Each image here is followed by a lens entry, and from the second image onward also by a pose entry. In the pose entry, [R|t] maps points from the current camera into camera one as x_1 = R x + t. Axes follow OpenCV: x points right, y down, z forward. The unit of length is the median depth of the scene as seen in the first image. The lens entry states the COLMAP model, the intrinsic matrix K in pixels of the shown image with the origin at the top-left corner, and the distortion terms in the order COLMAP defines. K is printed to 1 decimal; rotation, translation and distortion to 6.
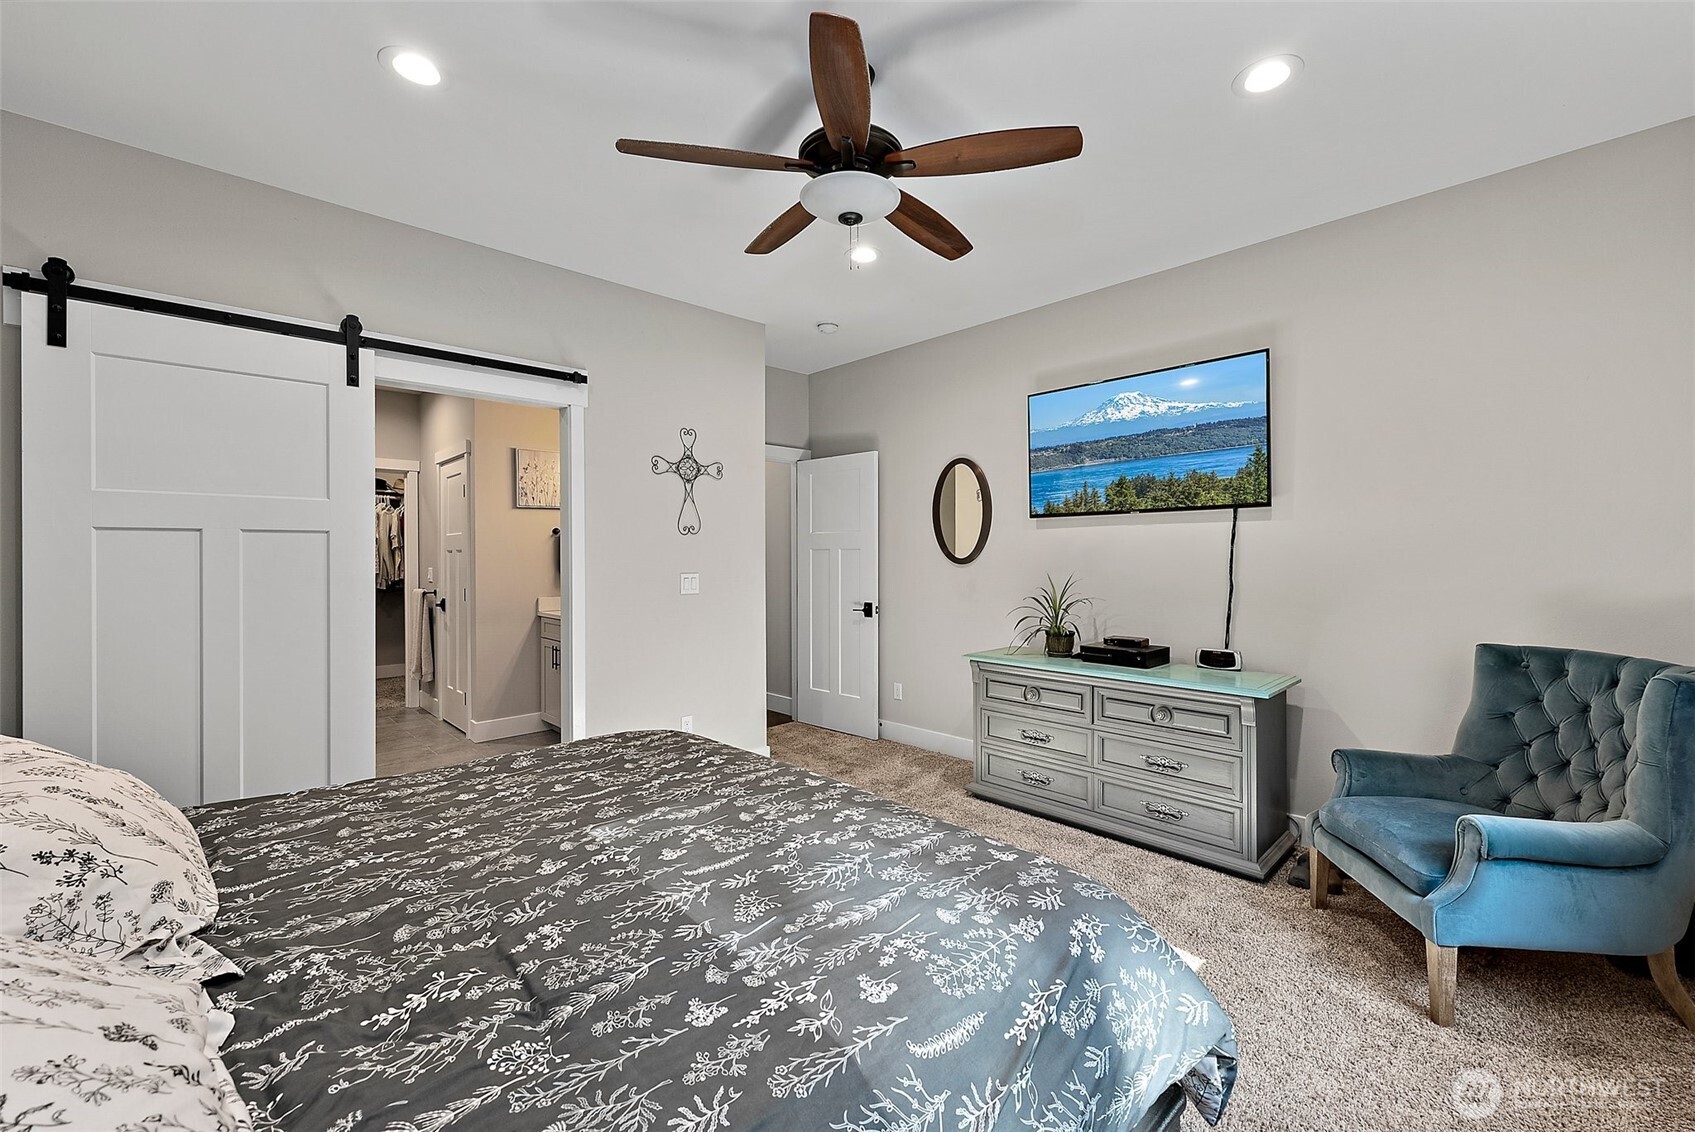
lens RADIAL K [[687.6, 0, 839.3], [0, 687.6, 552.8], [0, 0, 1]] dist [0.001077, 0.000402]
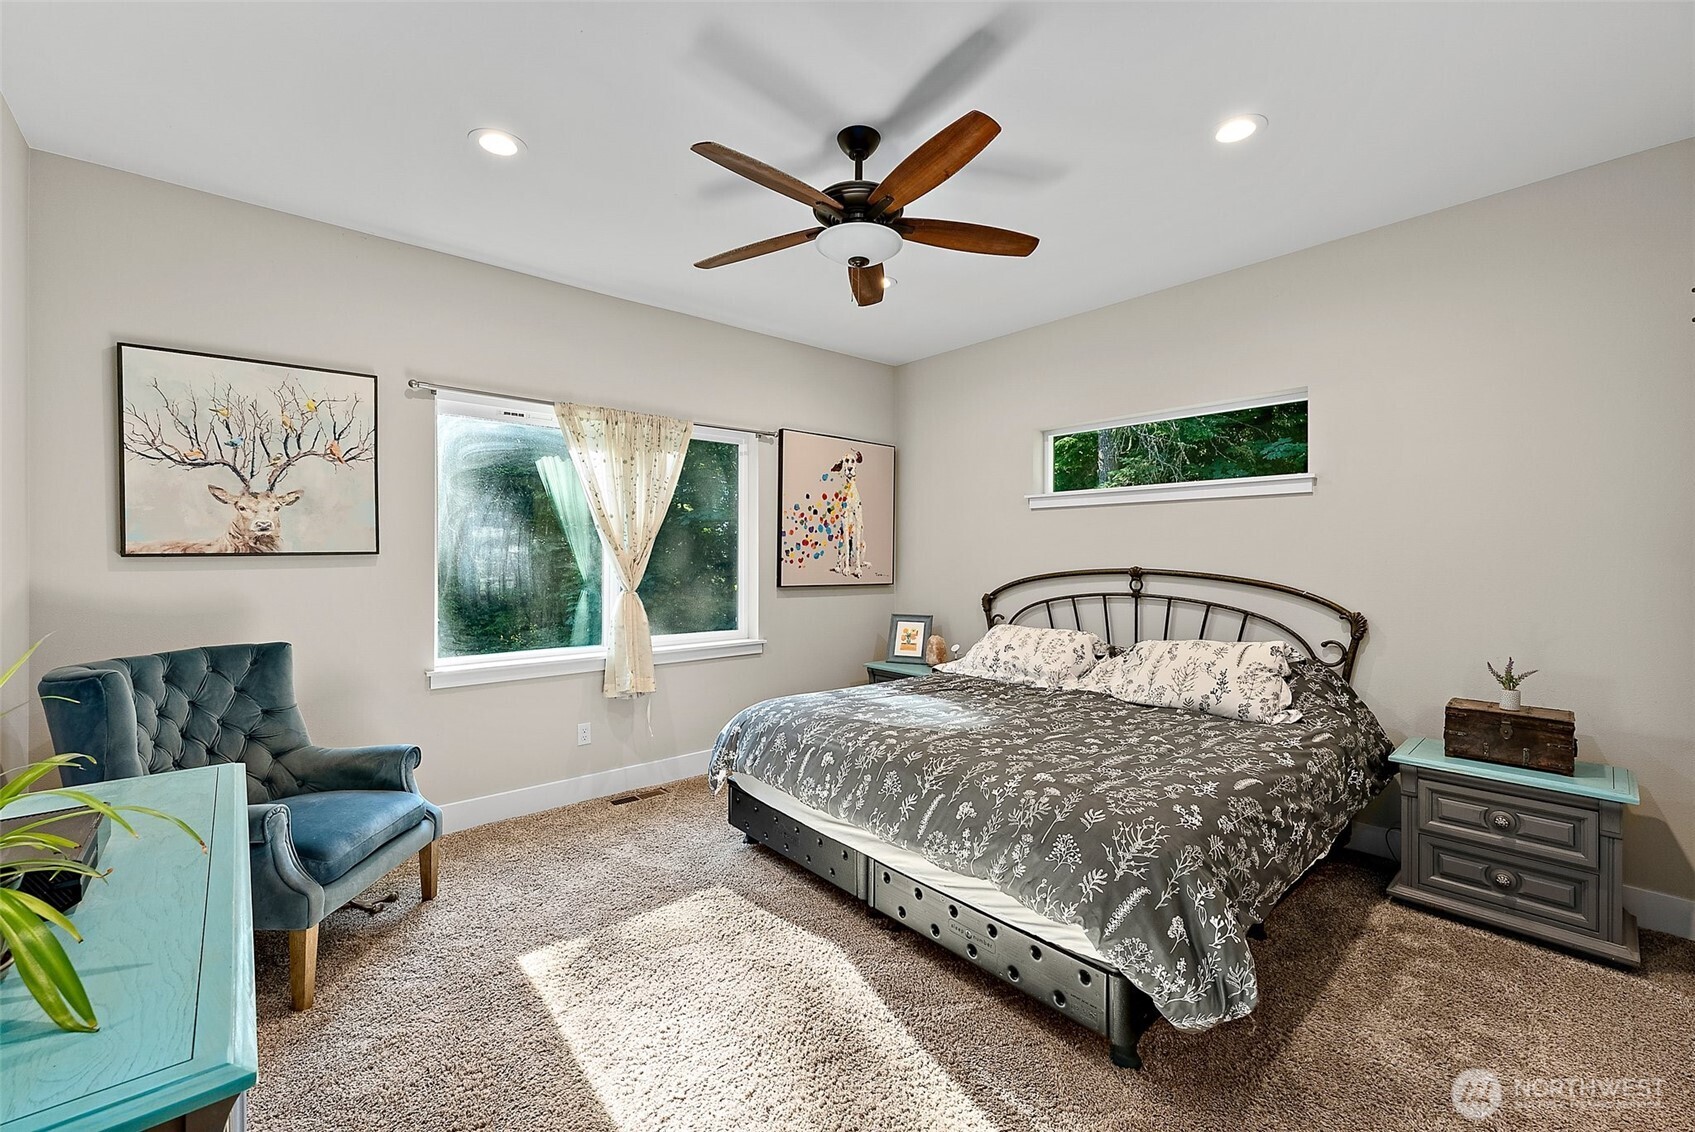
lens RADIAL K [[687.6, 0, 837.6], [0, 687.6, 559.5], [0, 0, 1]] dist [0.001077, 0.000402]
pose [[-0.999928, 0.004086, 0.011249, 0.304501], [0.004213, 0.999927, 0.011318, -0.009752], [-0.011202, 0.011364, -0.999873, 2.372420]]
